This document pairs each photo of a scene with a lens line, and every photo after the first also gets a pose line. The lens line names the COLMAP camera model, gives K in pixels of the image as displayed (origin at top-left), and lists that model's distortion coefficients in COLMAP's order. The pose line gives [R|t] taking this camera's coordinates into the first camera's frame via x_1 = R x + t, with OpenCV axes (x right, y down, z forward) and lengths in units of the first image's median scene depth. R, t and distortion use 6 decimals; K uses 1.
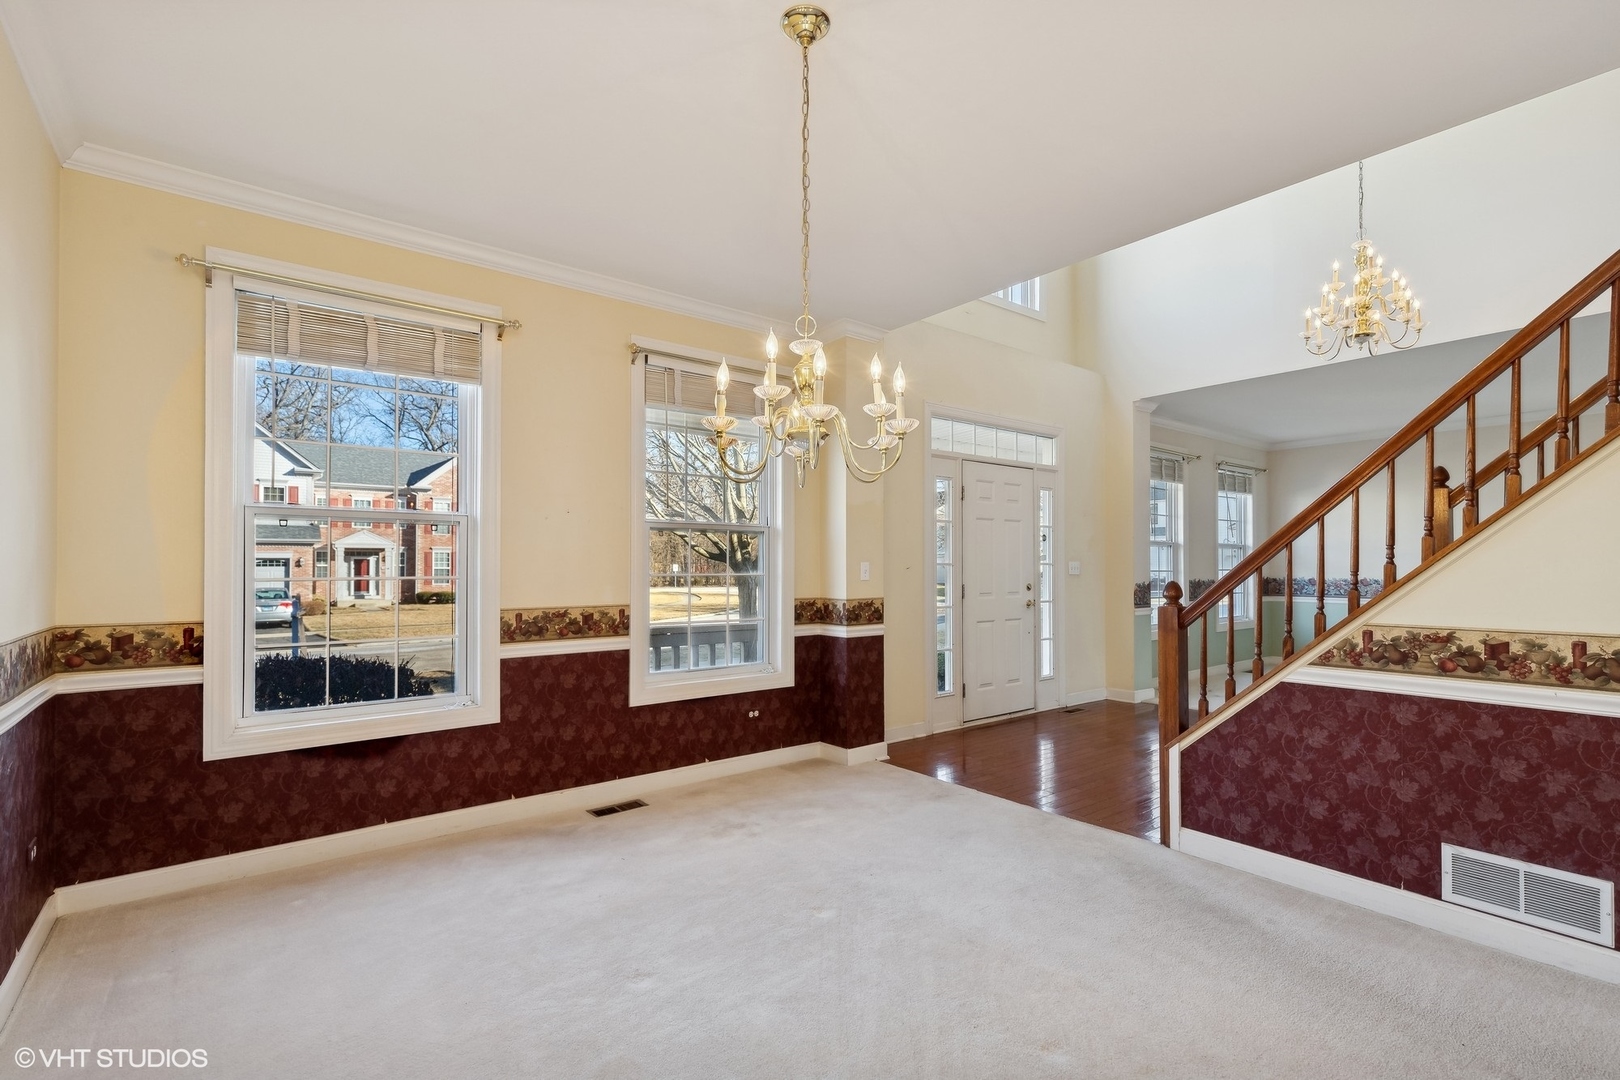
lens RADIAL K [[739.0, 0, 814.3], [0, 739.0, 561.9], [0, 0, 1]] dist [0.001609, 0.000369]
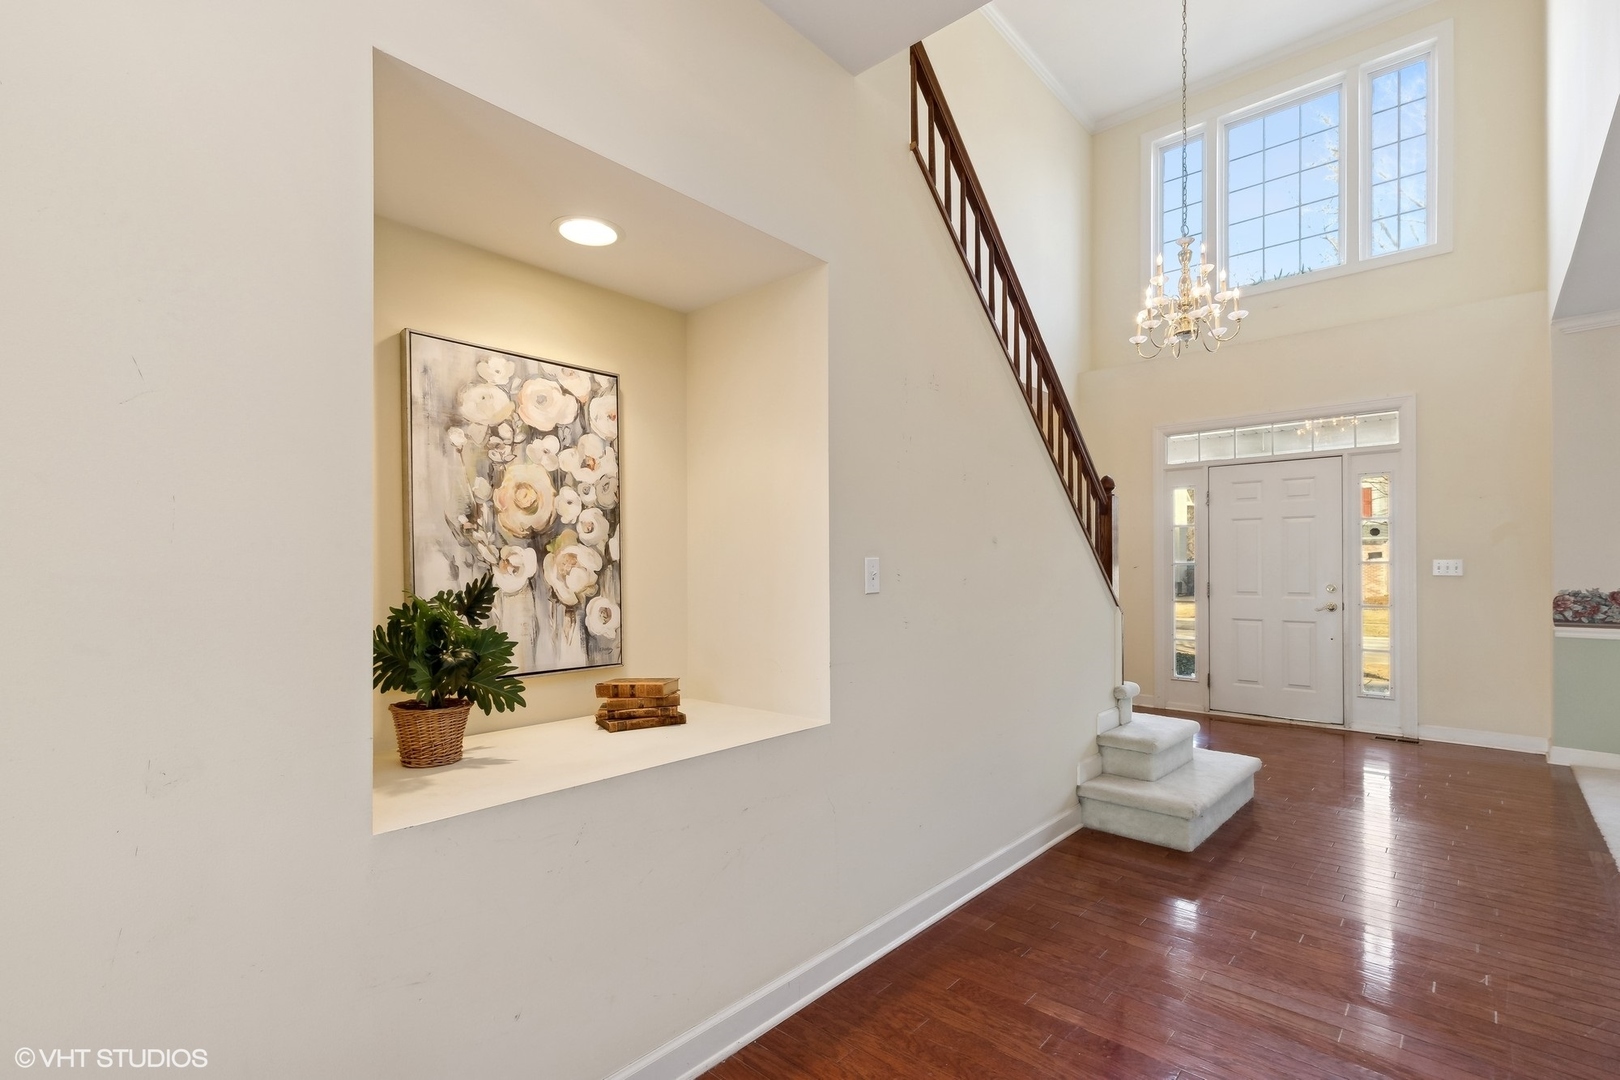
lens RADIAL K [[739.0, 0, 814.3], [0, 739.0, 561.9], [0, 0, 1]] dist [0.001609, 0.000369]
pose [[0.167236, 0.003383, -0.985911, 1.068954], [0.013126, 0.999898, 0.005657, -0.012470], [0.985830, -0.013887, 0.167174, 0.228532]]
